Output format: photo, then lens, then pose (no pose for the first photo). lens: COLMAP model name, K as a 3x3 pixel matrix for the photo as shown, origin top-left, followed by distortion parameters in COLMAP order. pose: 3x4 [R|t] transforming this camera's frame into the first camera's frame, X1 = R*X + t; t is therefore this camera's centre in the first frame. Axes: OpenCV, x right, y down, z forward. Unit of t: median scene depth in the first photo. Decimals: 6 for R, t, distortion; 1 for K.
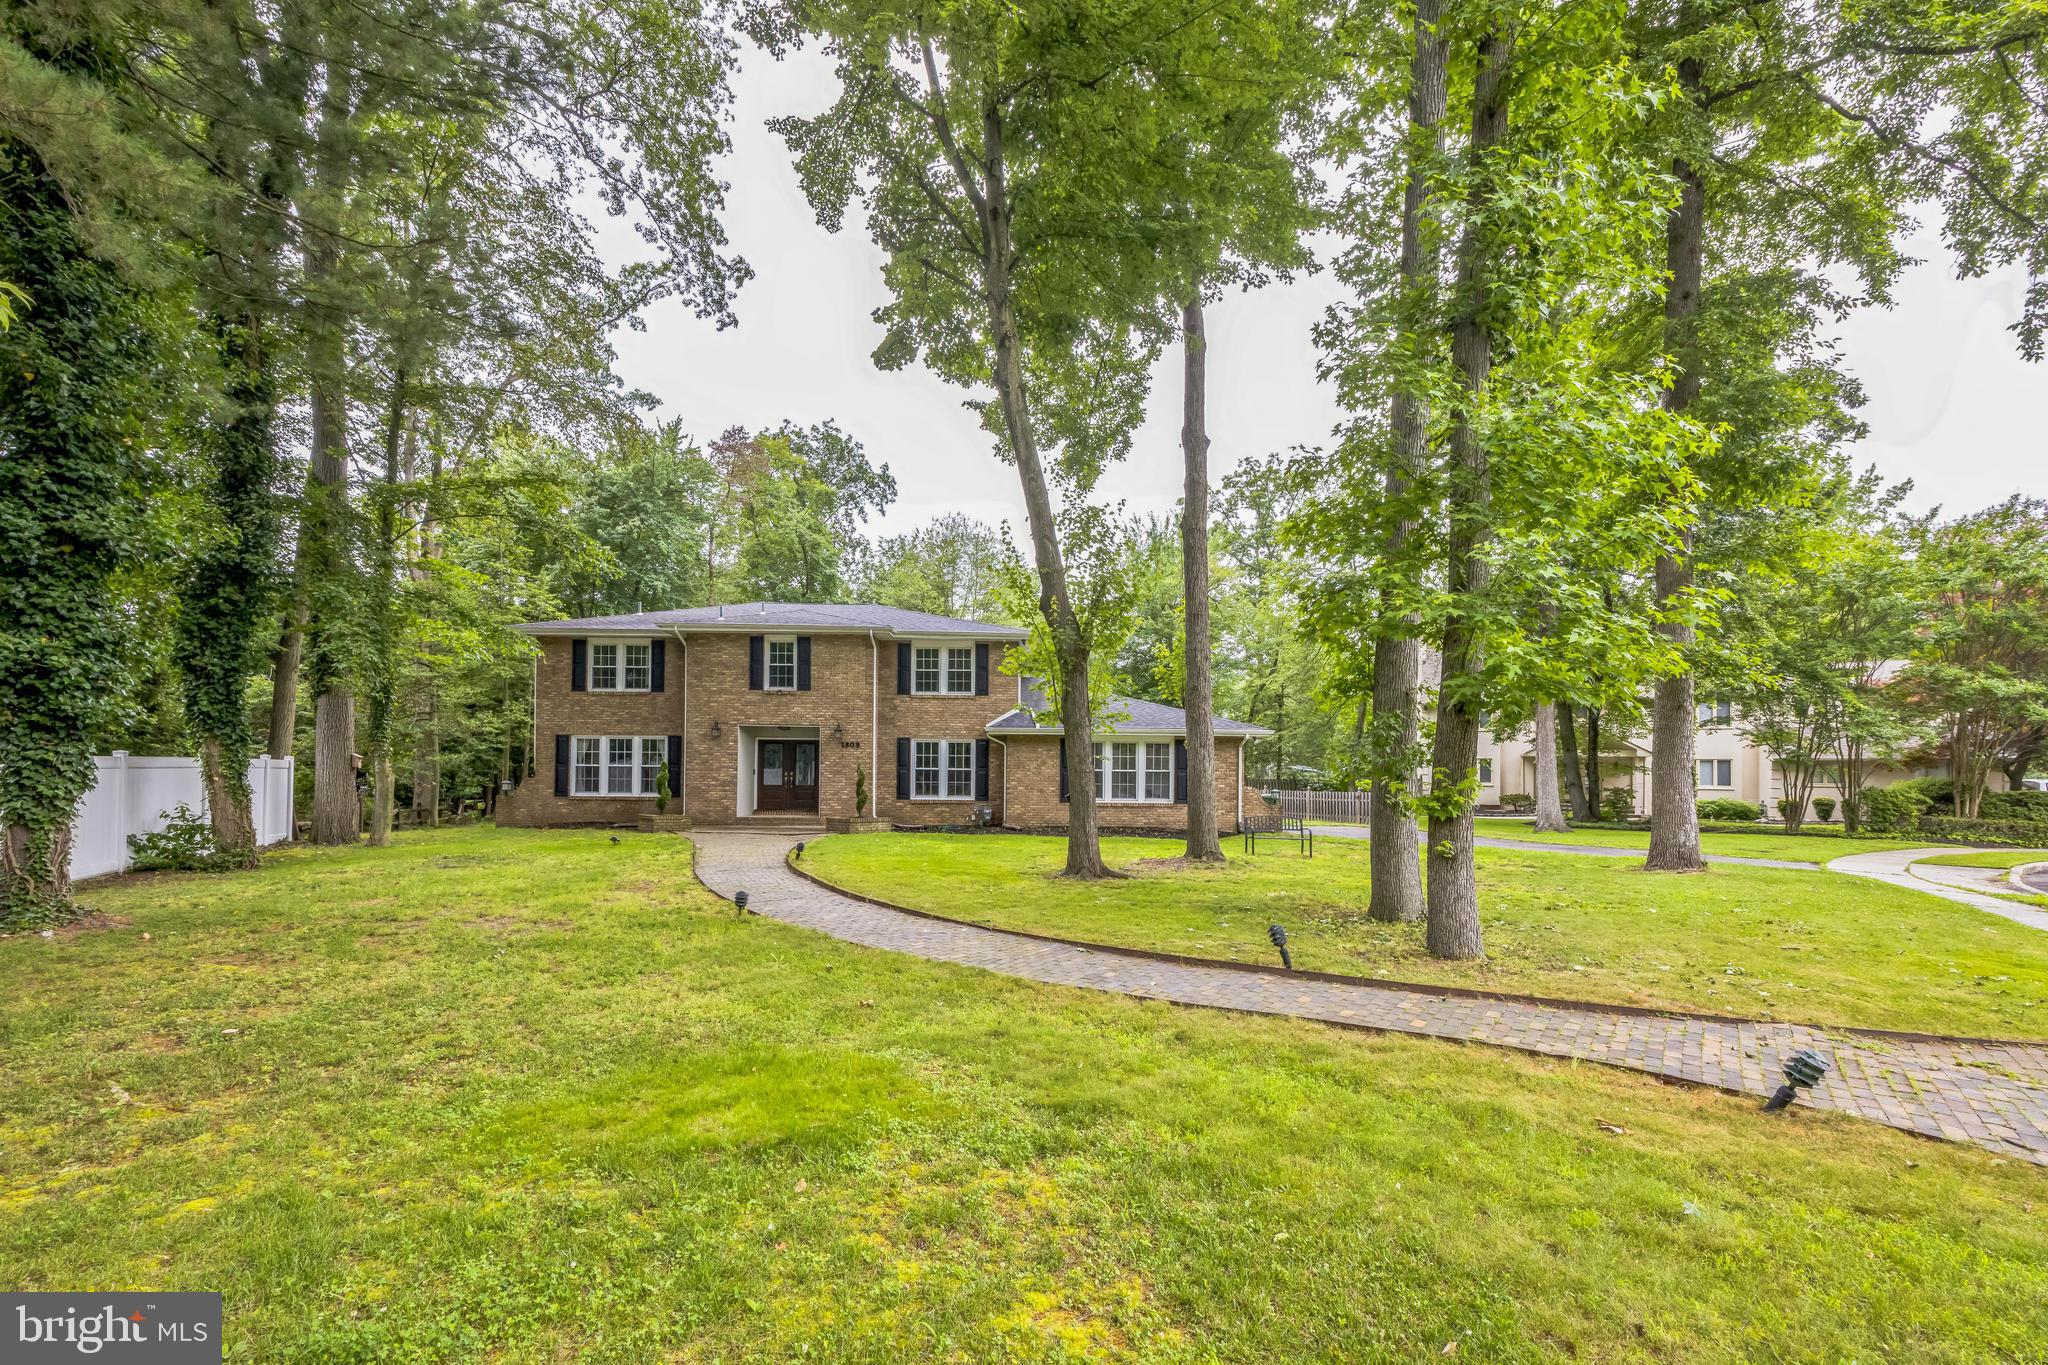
lens RADIAL K [[783.1, 0, 1033.3], [0, 783.1, 744.8], [0, 0, 1]] dist [-0.000292, -0.000952]
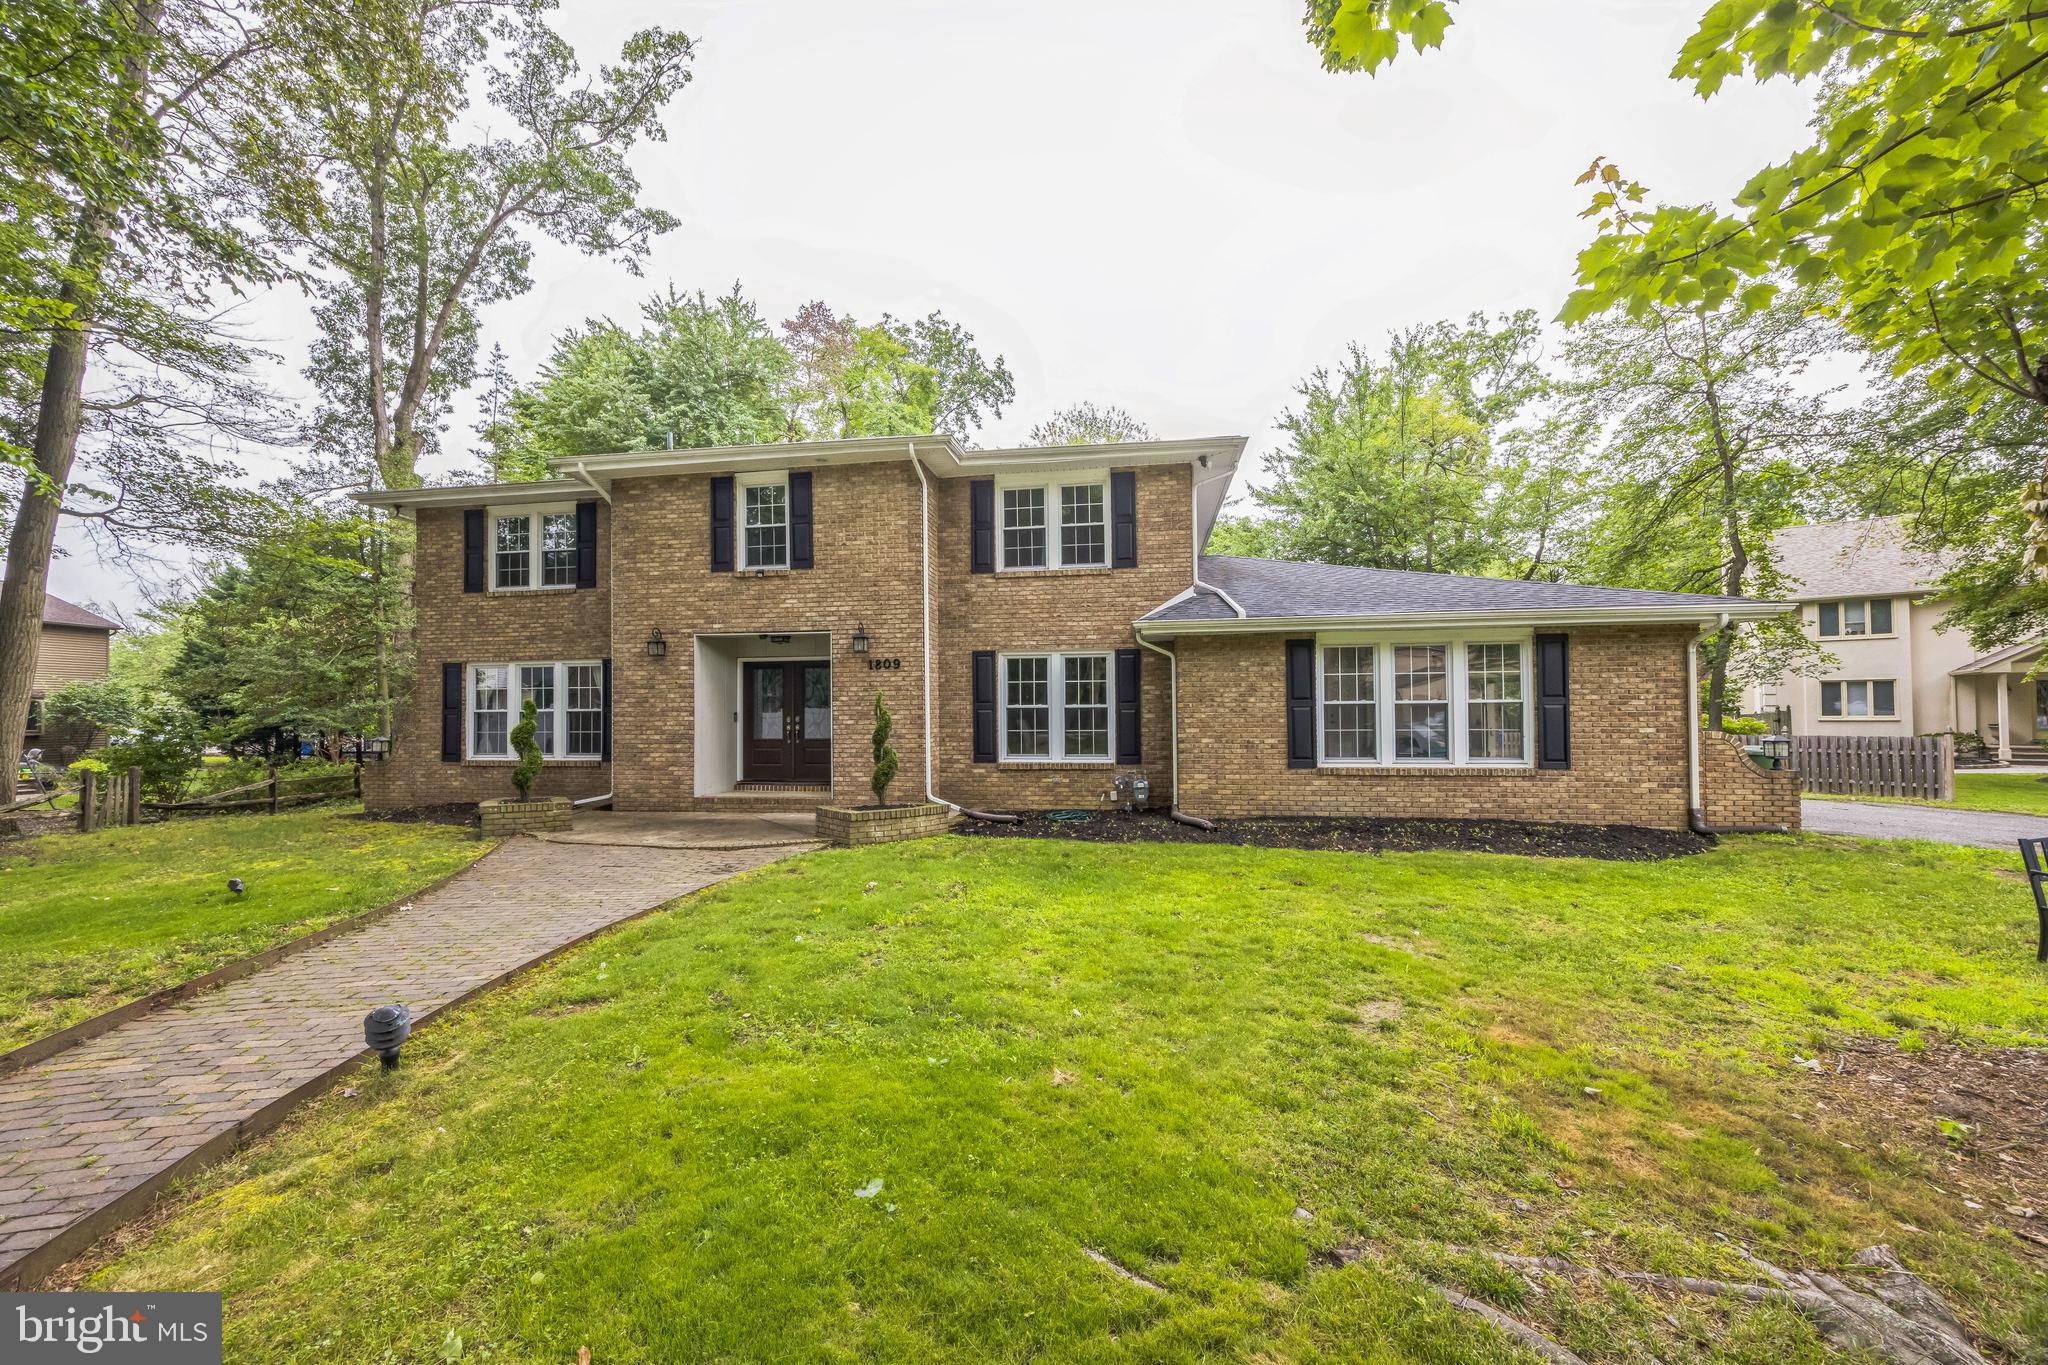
lens RADIAL K [[783.1, 0, 1029.2], [0, 783.1, 700.0], [0, 0, 1]] dist [-0.000292, -0.000952]
pose [[0.983665, -0.021050, -0.178771, -0.036651], [0.023699, 0.999639, 0.012697, 0.019422], [0.178440, -0.016727, 0.983809, 0.465637]]
